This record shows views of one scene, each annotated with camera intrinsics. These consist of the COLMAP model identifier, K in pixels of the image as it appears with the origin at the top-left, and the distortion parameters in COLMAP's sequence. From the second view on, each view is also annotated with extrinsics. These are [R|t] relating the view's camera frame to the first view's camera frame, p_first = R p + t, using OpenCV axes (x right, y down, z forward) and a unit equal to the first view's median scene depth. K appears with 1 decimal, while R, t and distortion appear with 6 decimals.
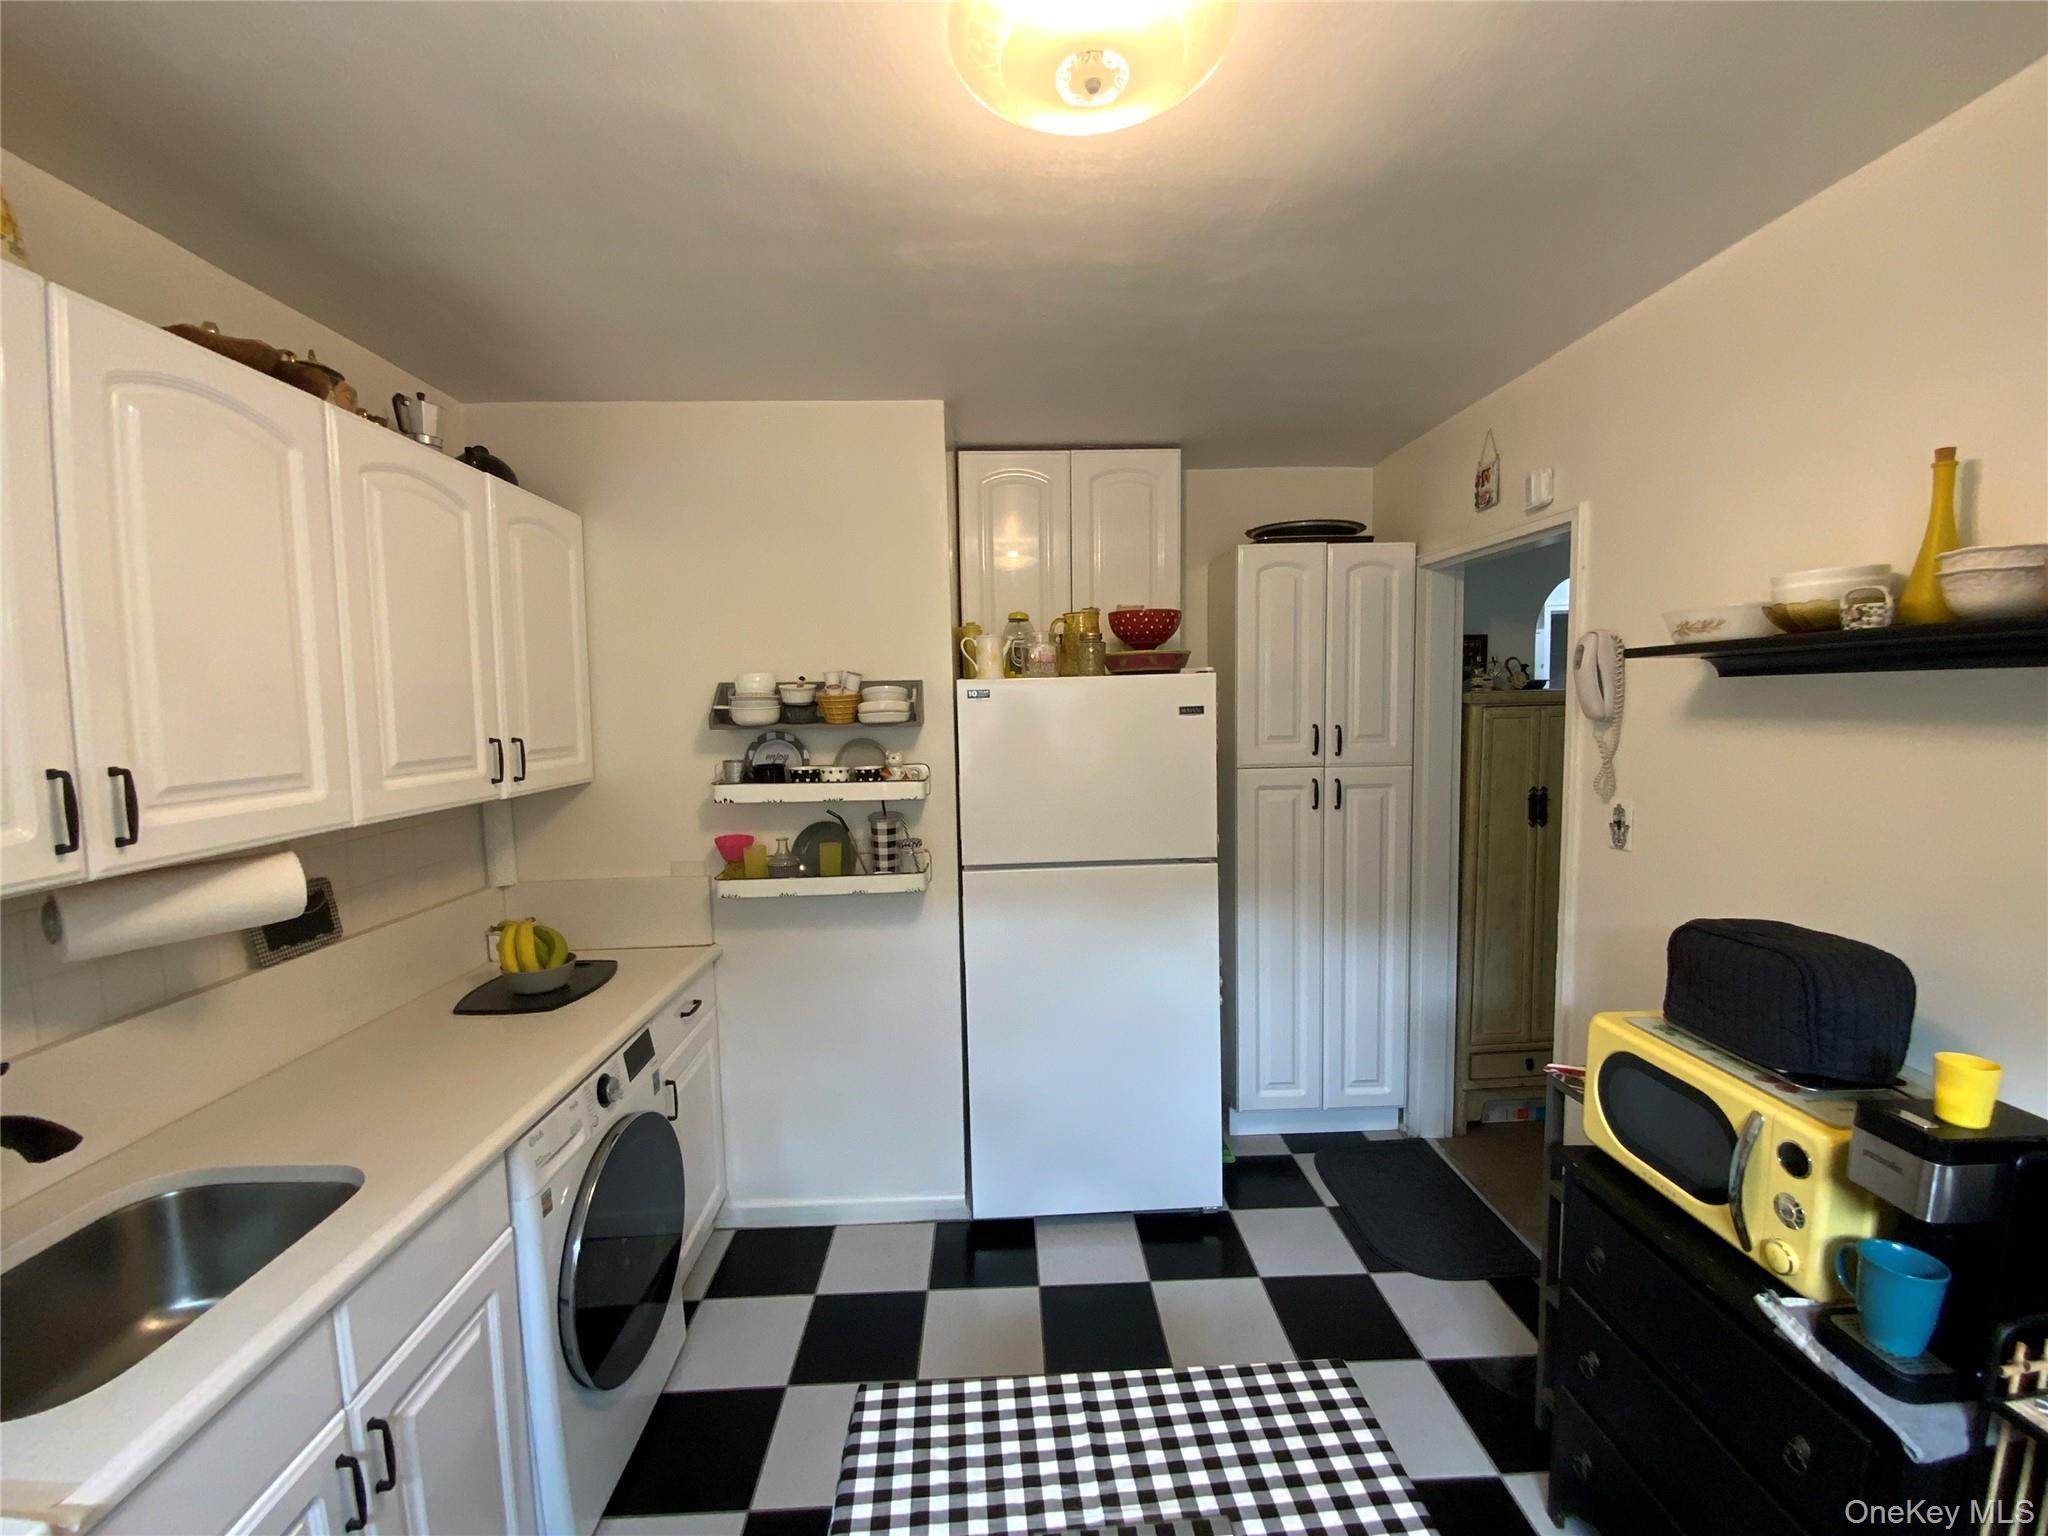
lens RADIAL K [[831.4, 0, 1024.0], [0, 831.4, 768.0], [0, 0, 1]] dist [0.027093, -0.020800]
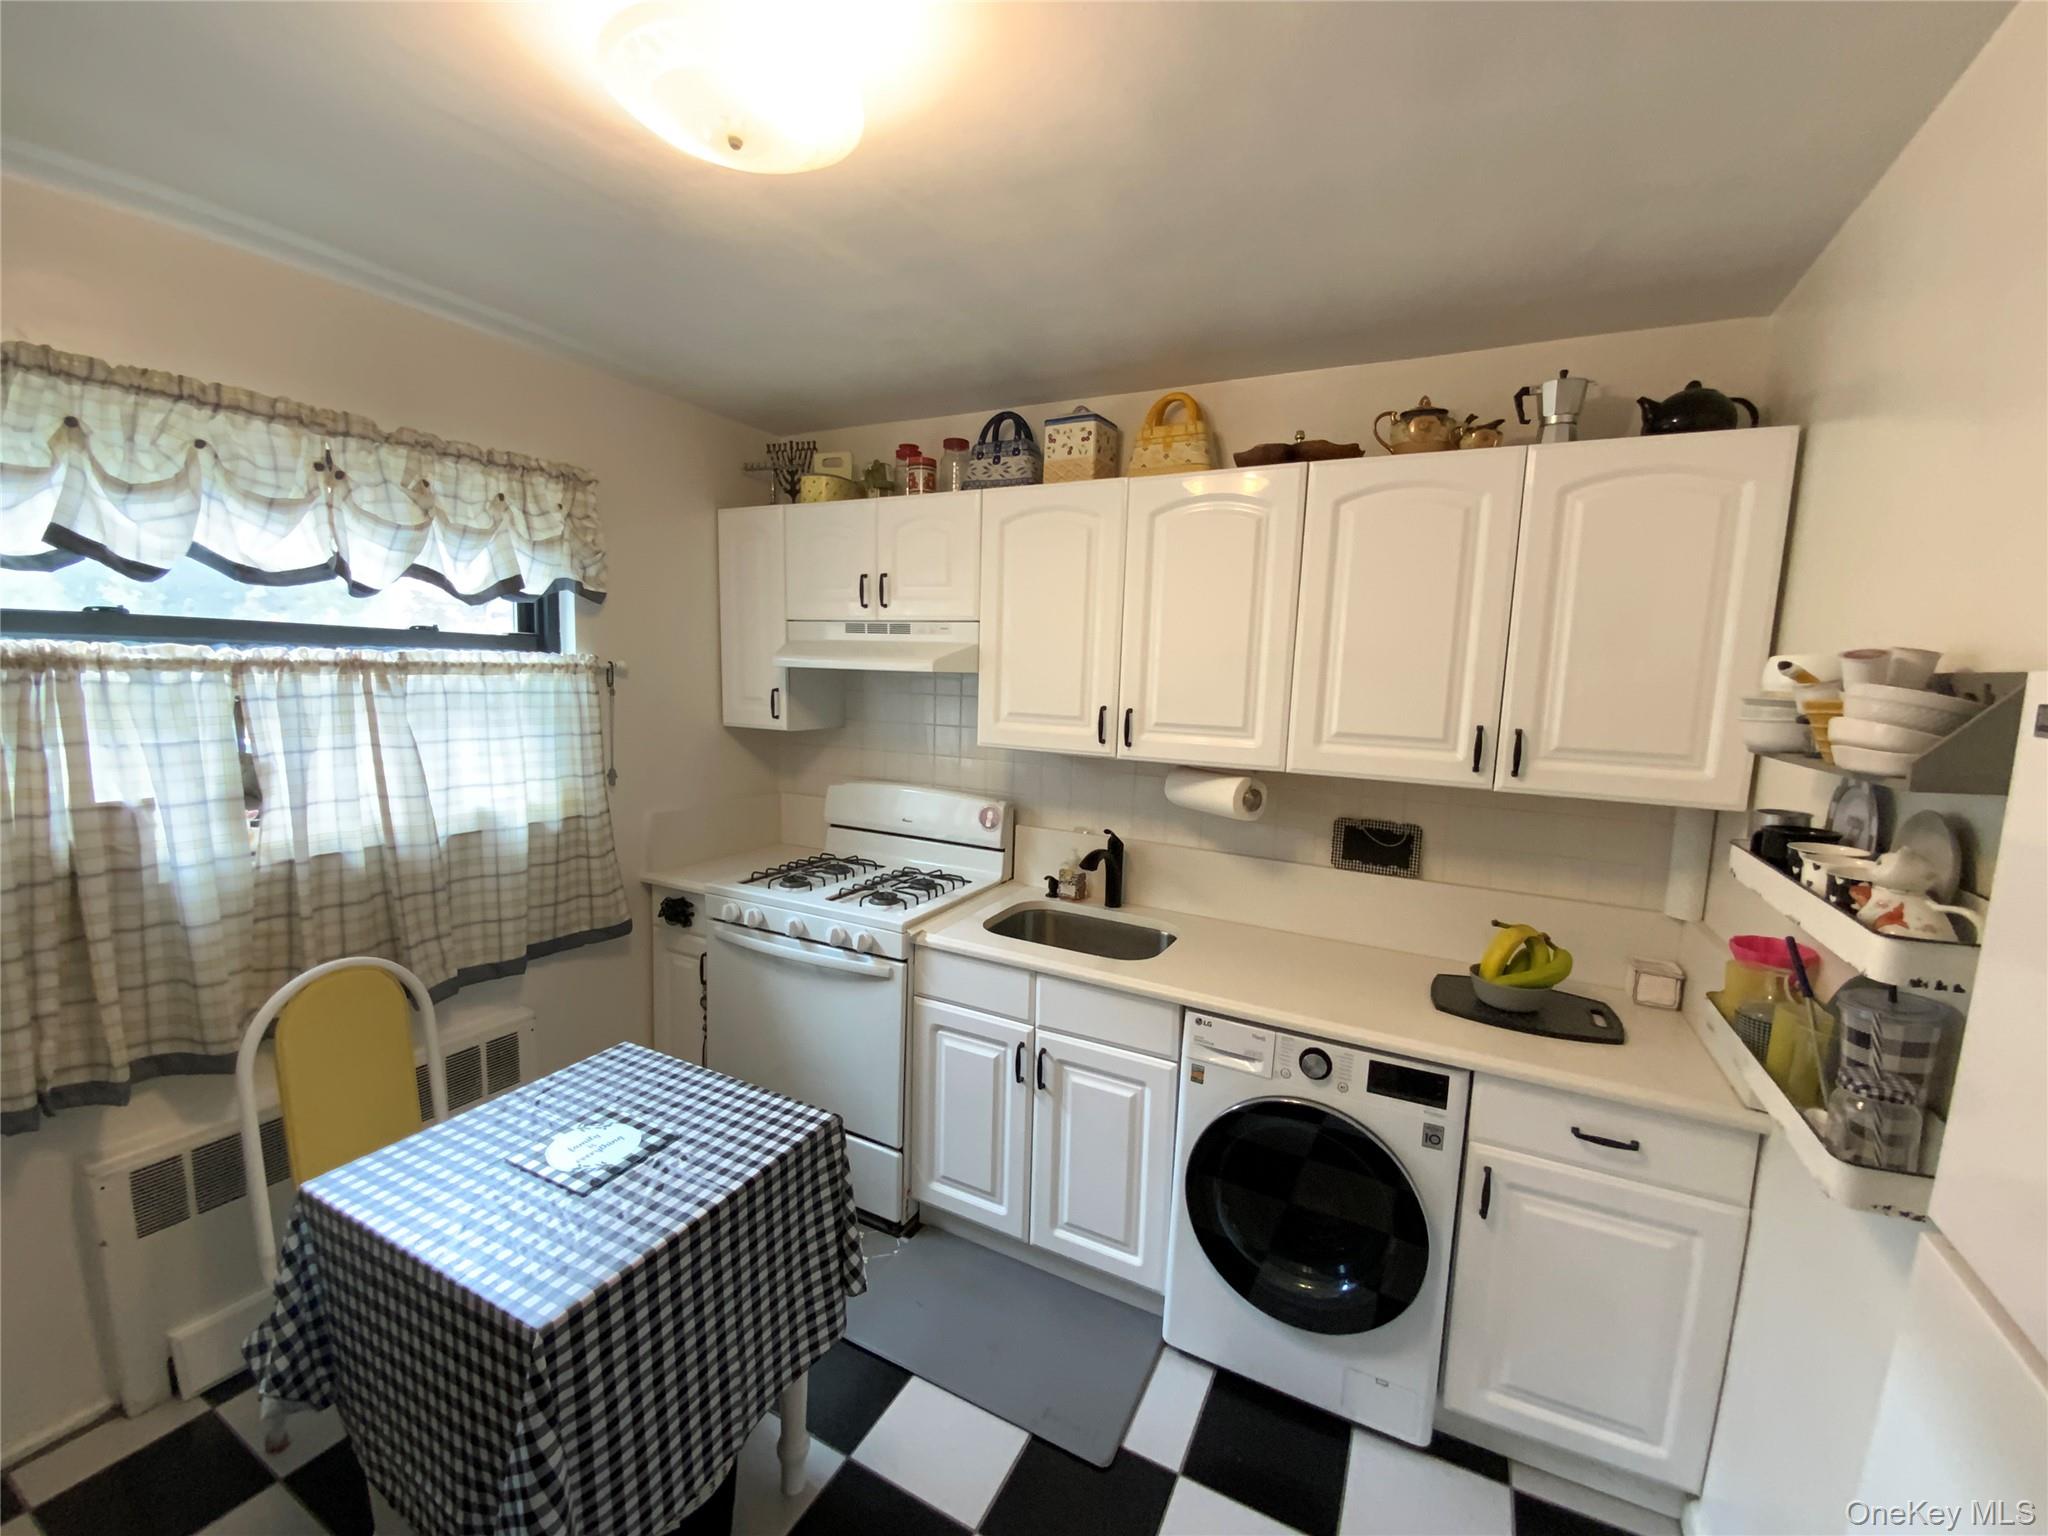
lens RADIAL K [[831.4, 0, 1024.0], [0, 831.4, 768.0], [0, 0, 1]] dist [0.027093, -0.020800]
pose [[-0.493439, 0.111745, -0.862572, 0.422898], [-0.090527, 0.979729, 0.178709, -0.101019], [0.865057, 0.166268, -0.473320, 0.889075]]
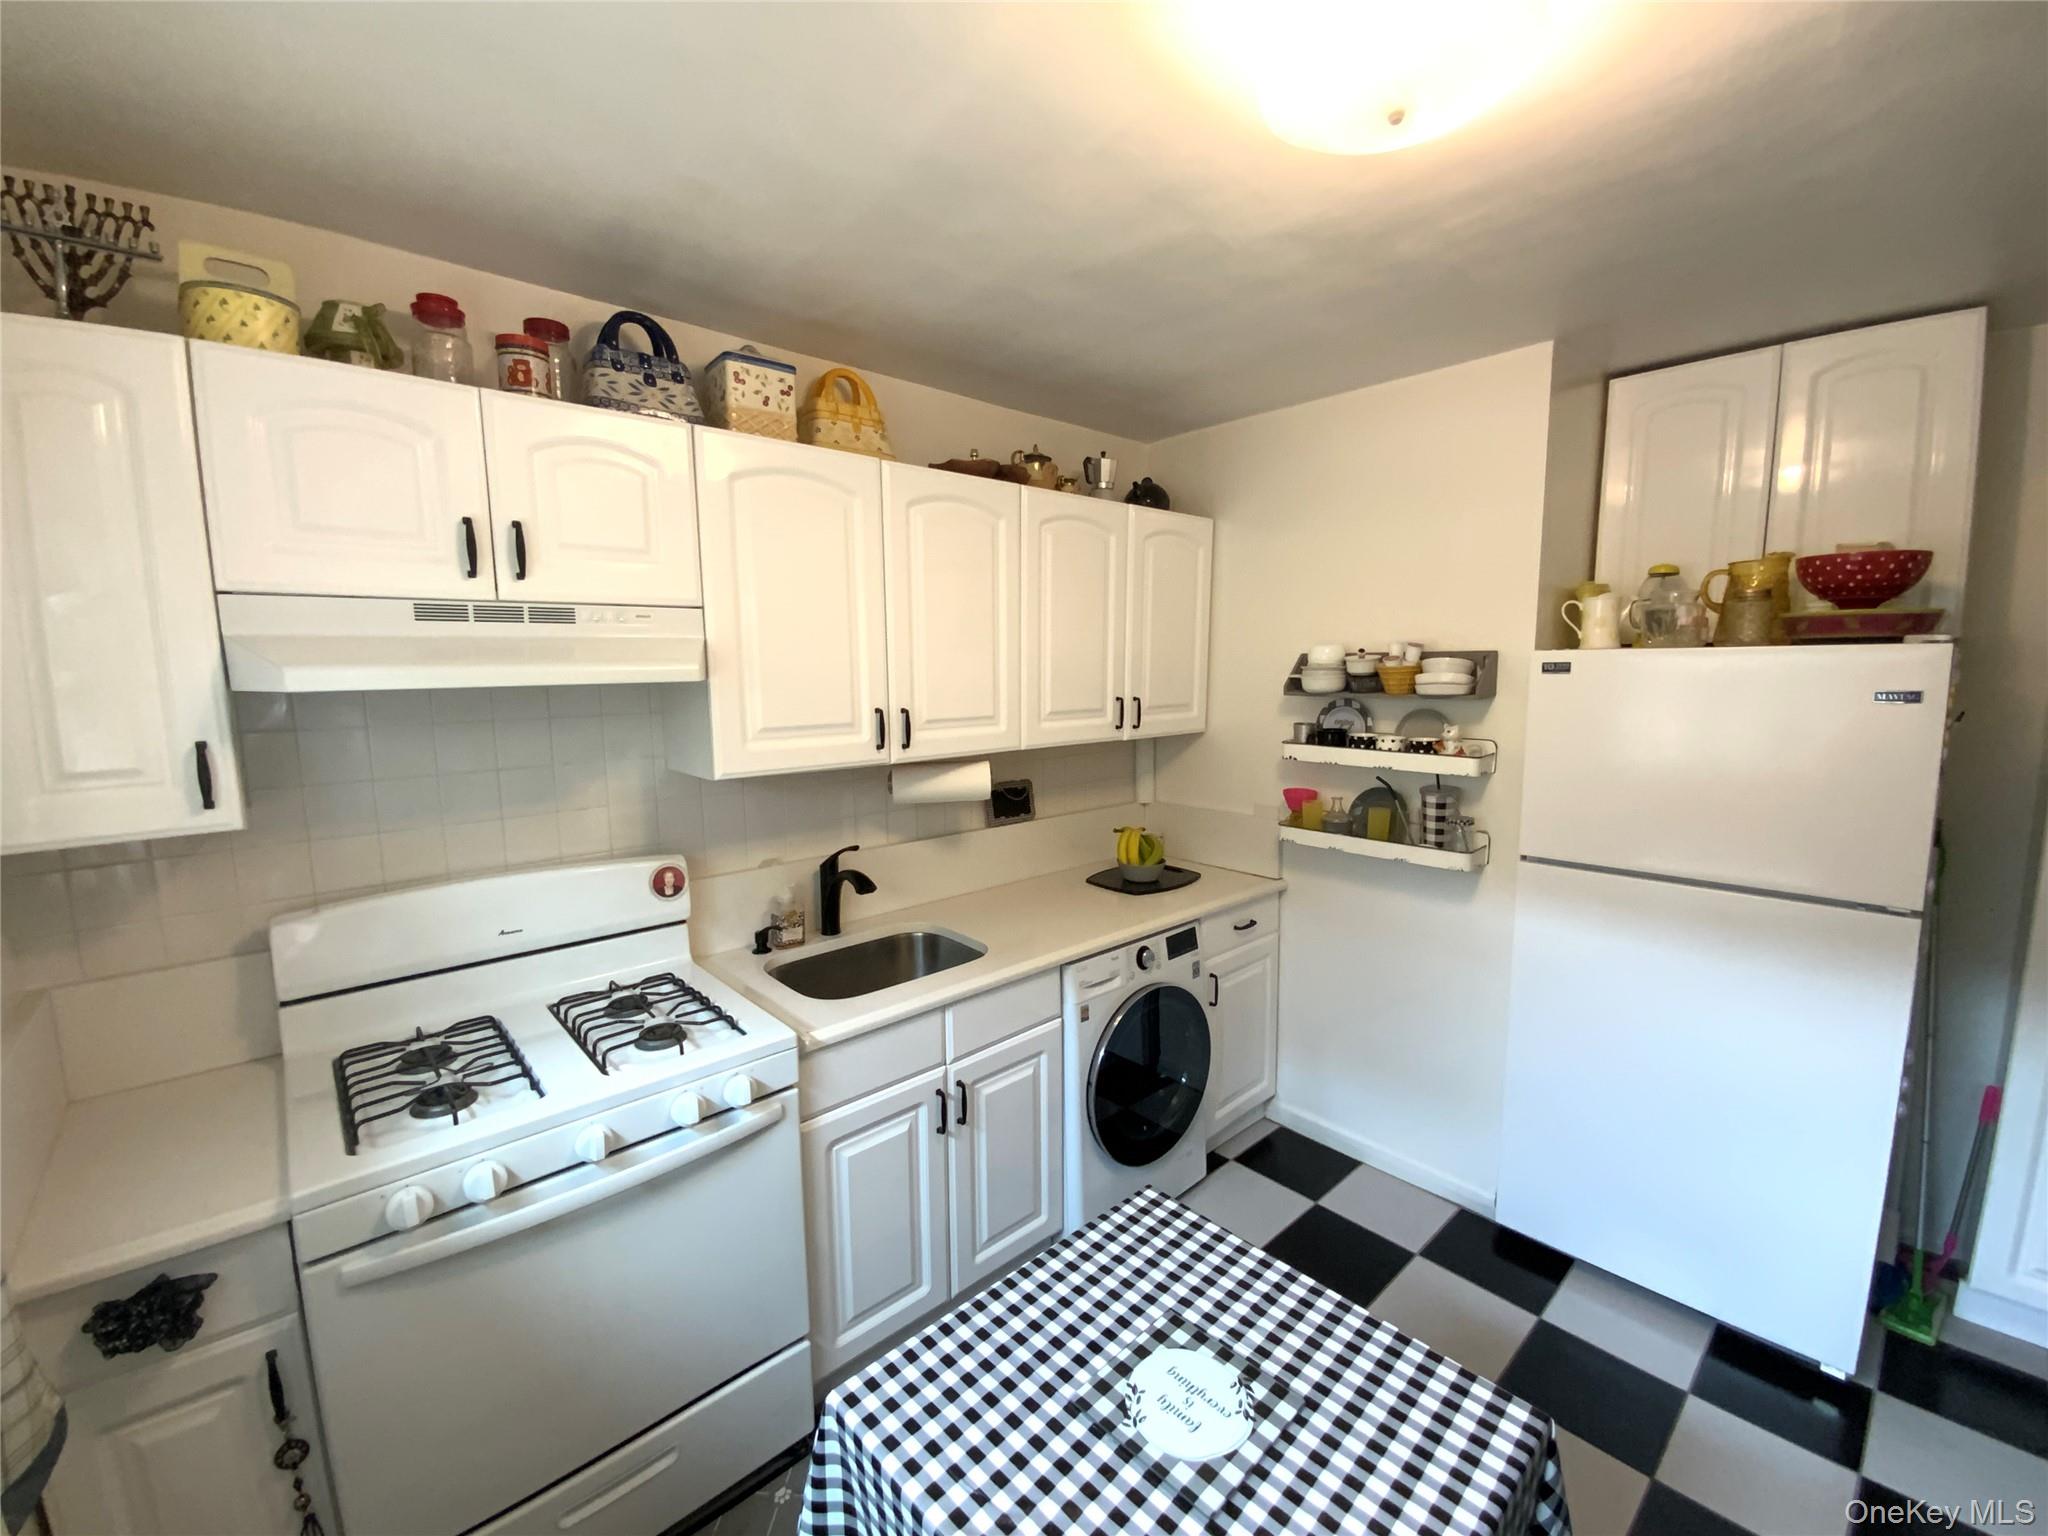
lens RADIAL K [[831.4, 0, 1024.0], [0, 831.4, 768.0], [0, 0, 1]] dist [0.027093, -0.020800]
pose [[0.640487, 0.111469, -0.759836, 0.298351], [-0.065149, 0.993730, 0.090866, -0.028660], [0.765201, -0.008696, 0.643733, -0.020830]]
